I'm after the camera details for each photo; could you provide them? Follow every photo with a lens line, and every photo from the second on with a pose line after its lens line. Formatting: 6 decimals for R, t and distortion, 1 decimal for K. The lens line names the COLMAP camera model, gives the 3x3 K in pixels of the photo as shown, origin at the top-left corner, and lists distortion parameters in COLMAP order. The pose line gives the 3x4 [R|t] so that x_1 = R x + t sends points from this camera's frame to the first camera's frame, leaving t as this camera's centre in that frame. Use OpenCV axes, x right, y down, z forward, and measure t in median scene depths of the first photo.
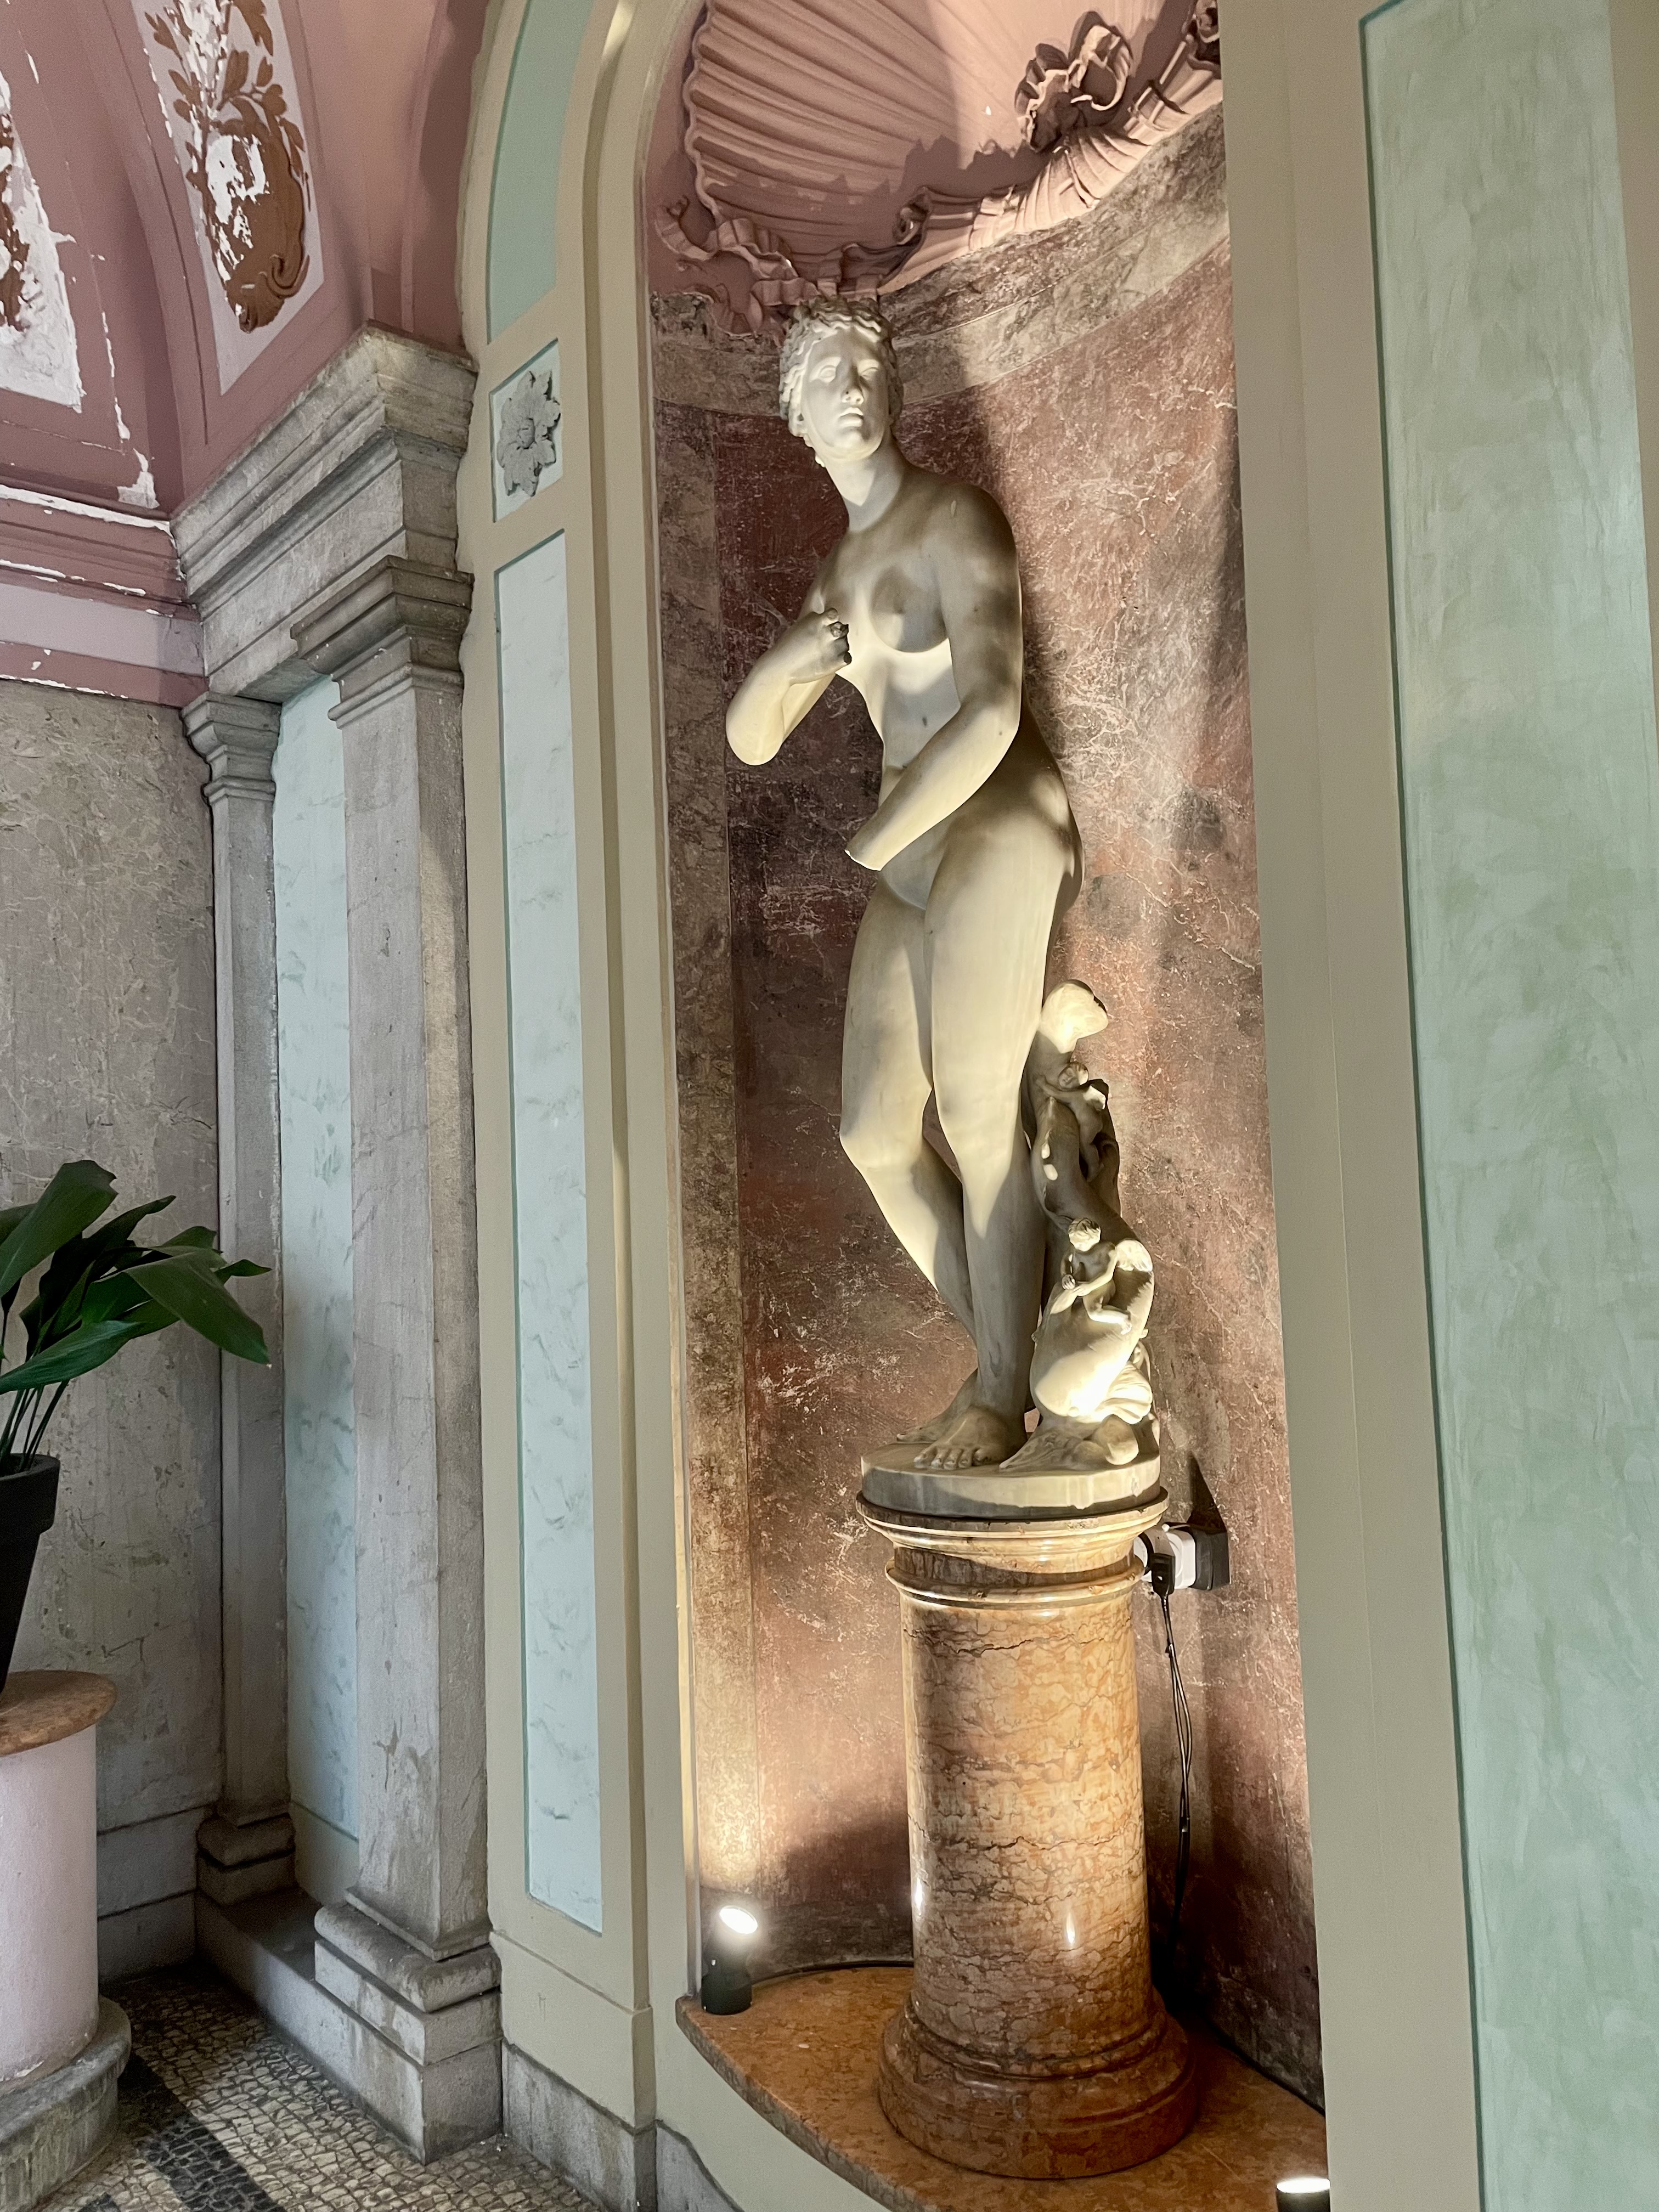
lens RADIAL K [[1682.4, 0, 836.6], [0, 1682.4, 1110.6], [0, 0, 1]] dist [0.116278, -0.135170]
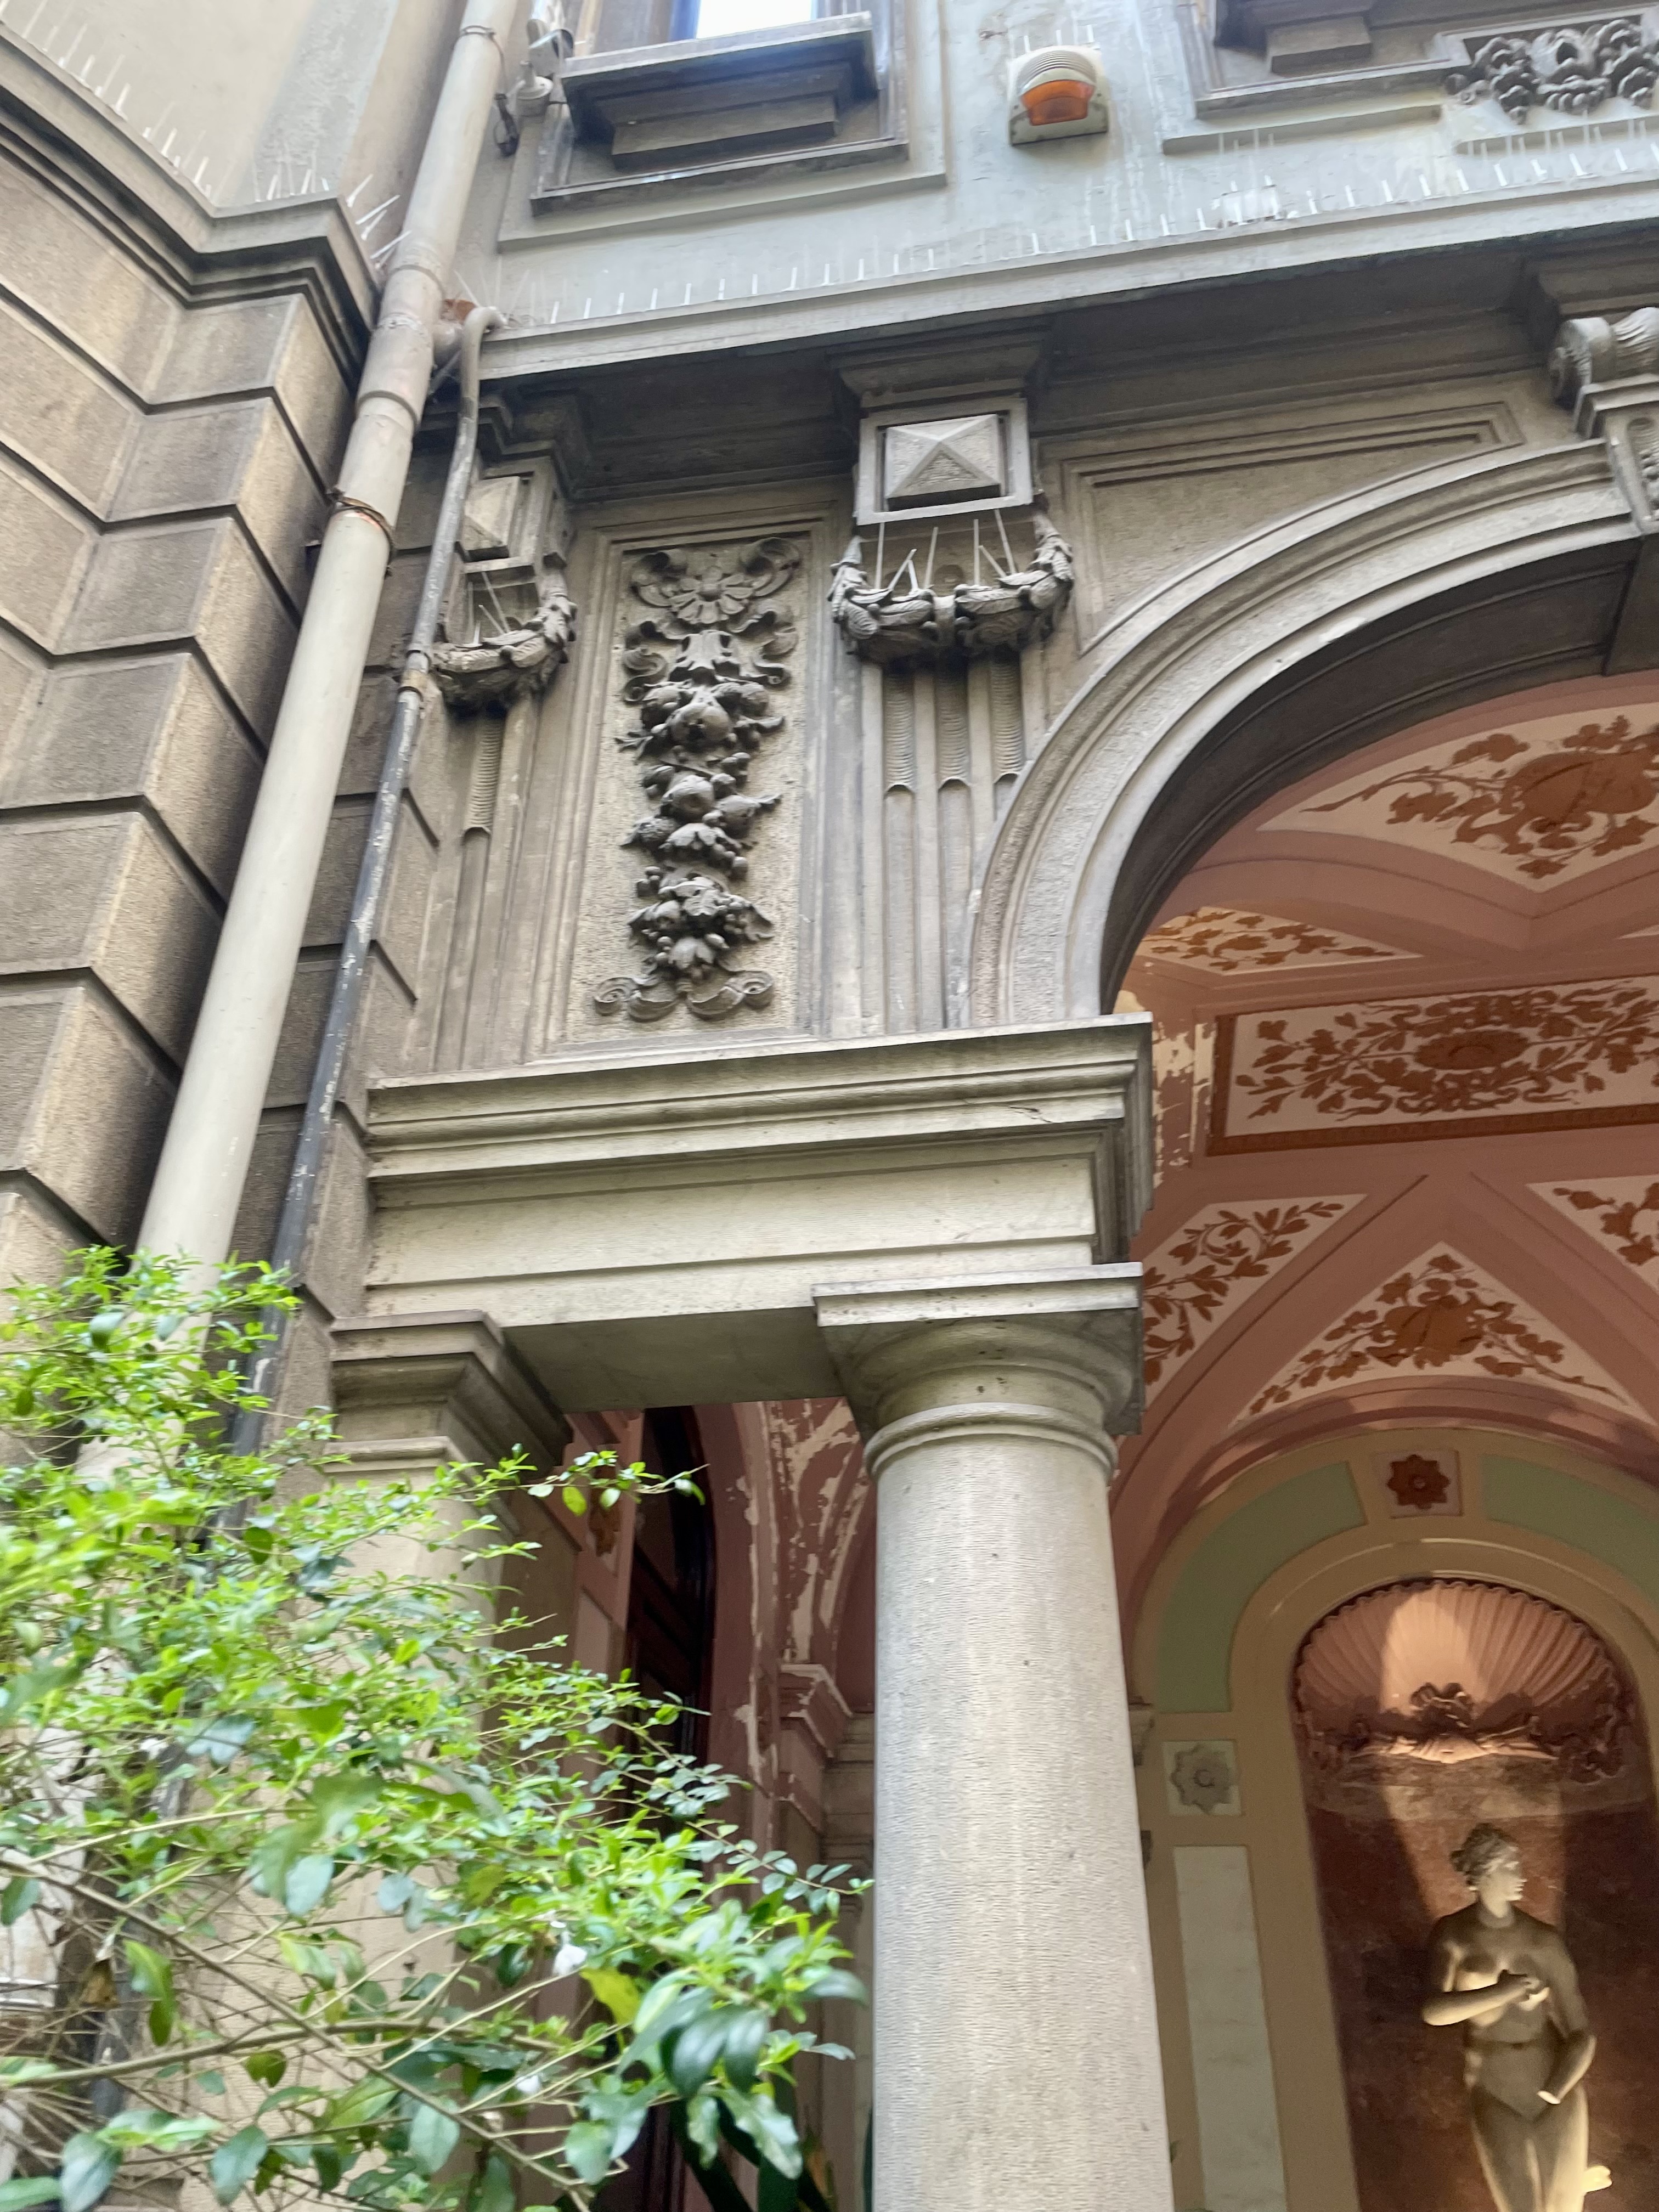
lens RADIAL K [[1682.4, 0, 836.6], [0, 1682.4, 1110.6], [0, 0, 1]] dist [0.116278, -0.135170]
pose [[0.750932, 0.390876, 0.532275, -1.998041], [-0.072781, 0.850090, -0.521584, -0.006045], [-0.656356, 0.352934, 0.666808, -0.294014]]
